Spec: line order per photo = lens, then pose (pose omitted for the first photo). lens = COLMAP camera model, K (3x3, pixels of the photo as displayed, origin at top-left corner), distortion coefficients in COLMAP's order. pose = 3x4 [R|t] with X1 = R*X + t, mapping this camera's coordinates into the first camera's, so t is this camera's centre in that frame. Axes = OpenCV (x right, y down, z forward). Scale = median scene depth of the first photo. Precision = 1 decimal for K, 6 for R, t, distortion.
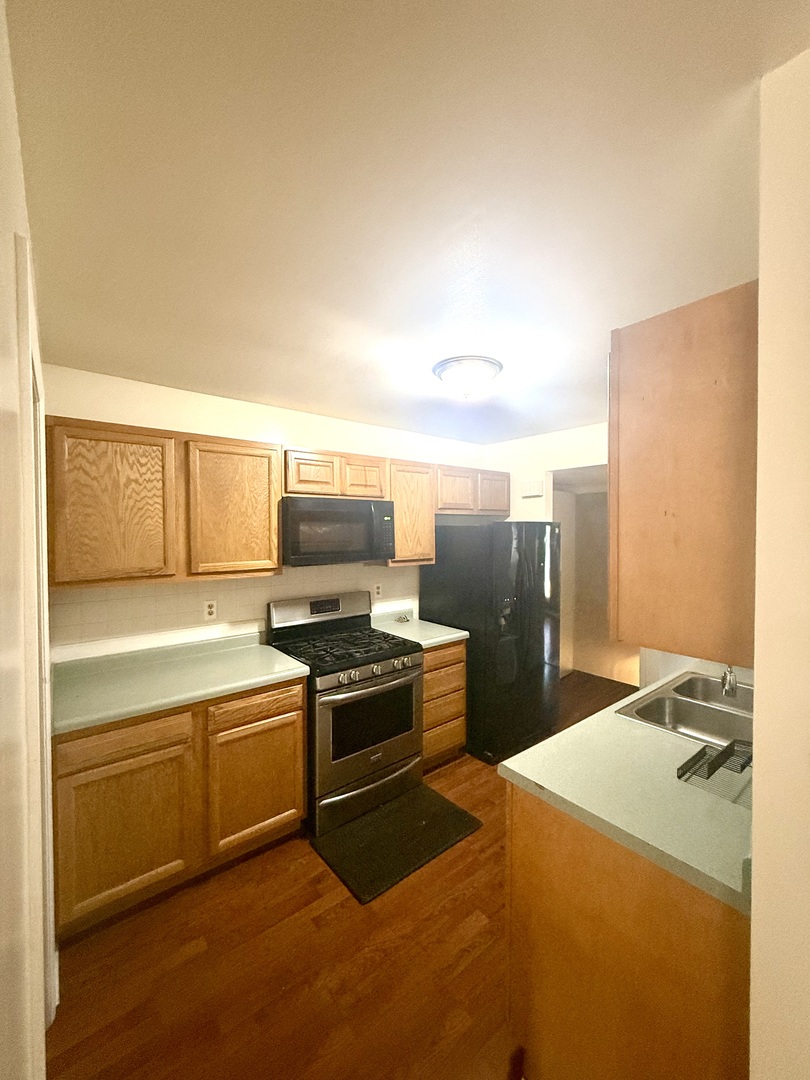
lens RADIAL K [[425.1, 0, 407.7], [0, 425.1, 541.4], [0, 0, 1]] dist [-0.000853, -0.000108]
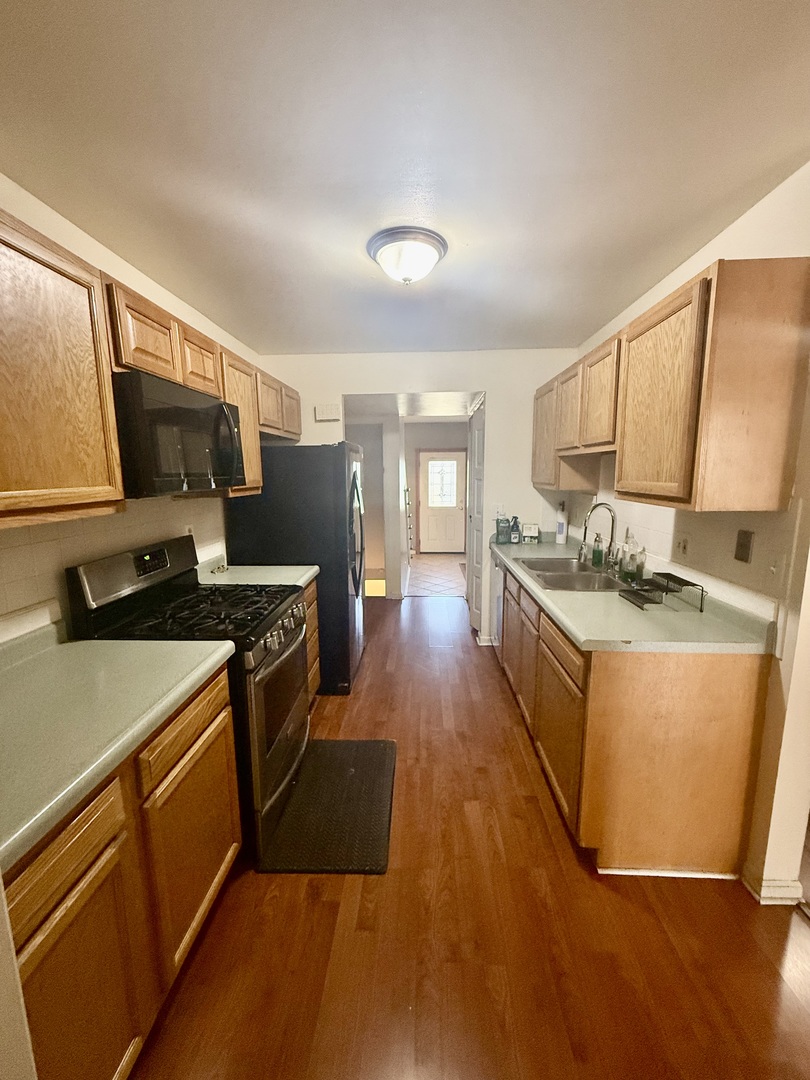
lens RADIAL K [[425.1, 0, 401.3], [0, 425.1, 539.6], [0, 0, 1]] dist [-0.000853, -0.000108]
pose [[0.672542, -0.121025, 0.730096, -0.479070], [0.028447, 0.990036, 0.137910, 0.047312], [-0.739512, -0.071981, 0.669283, 0.334976]]
